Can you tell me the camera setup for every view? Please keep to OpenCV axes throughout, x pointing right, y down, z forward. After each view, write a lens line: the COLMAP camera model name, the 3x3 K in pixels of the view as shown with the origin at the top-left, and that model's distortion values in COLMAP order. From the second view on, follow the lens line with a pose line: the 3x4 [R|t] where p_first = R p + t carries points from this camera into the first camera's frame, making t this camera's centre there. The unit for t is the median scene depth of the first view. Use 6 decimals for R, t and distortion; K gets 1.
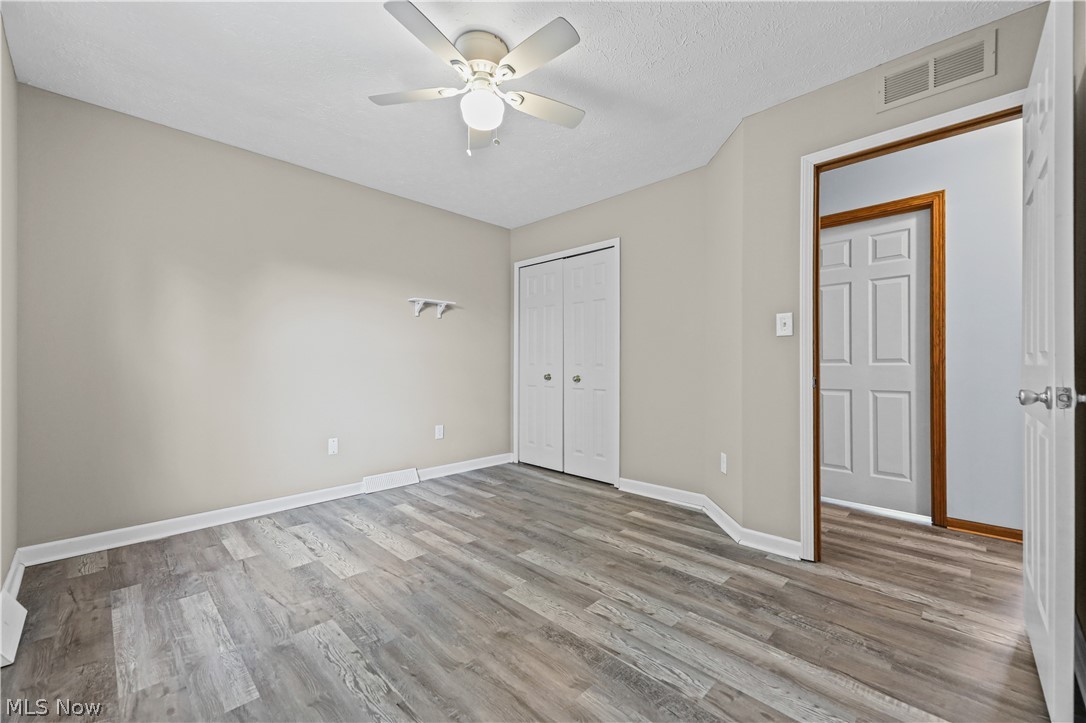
lens RADIAL K [[445.5, 0, 543.3], [0, 445.5, 367.3], [0, 0, 1]] dist [0.012954, -0.001929]
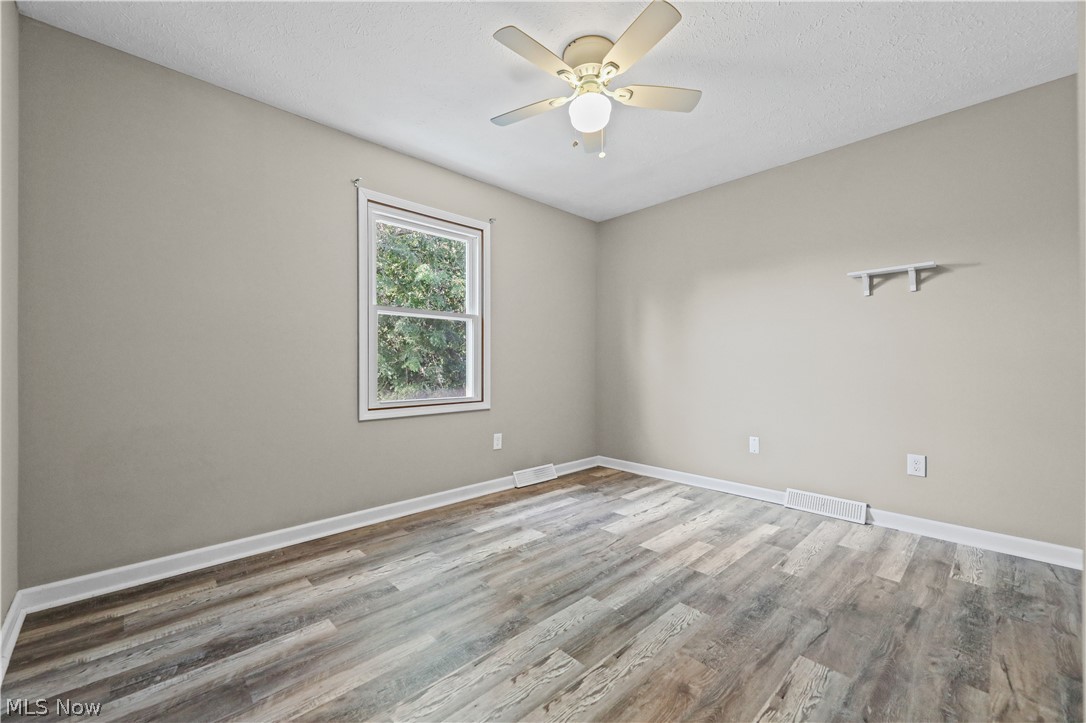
lens RADIAL K [[445.5, 0, 542.3], [0, 445.5, 362.8], [0, 0, 1]] dist [0.012954, -0.001929]
pose [[-0.055752, -0.001169, -0.998444, 0.688252], [-0.007713, 0.999970, -0.000740, -0.000342], [0.998415, 0.007659, -0.055759, 0.739126]]
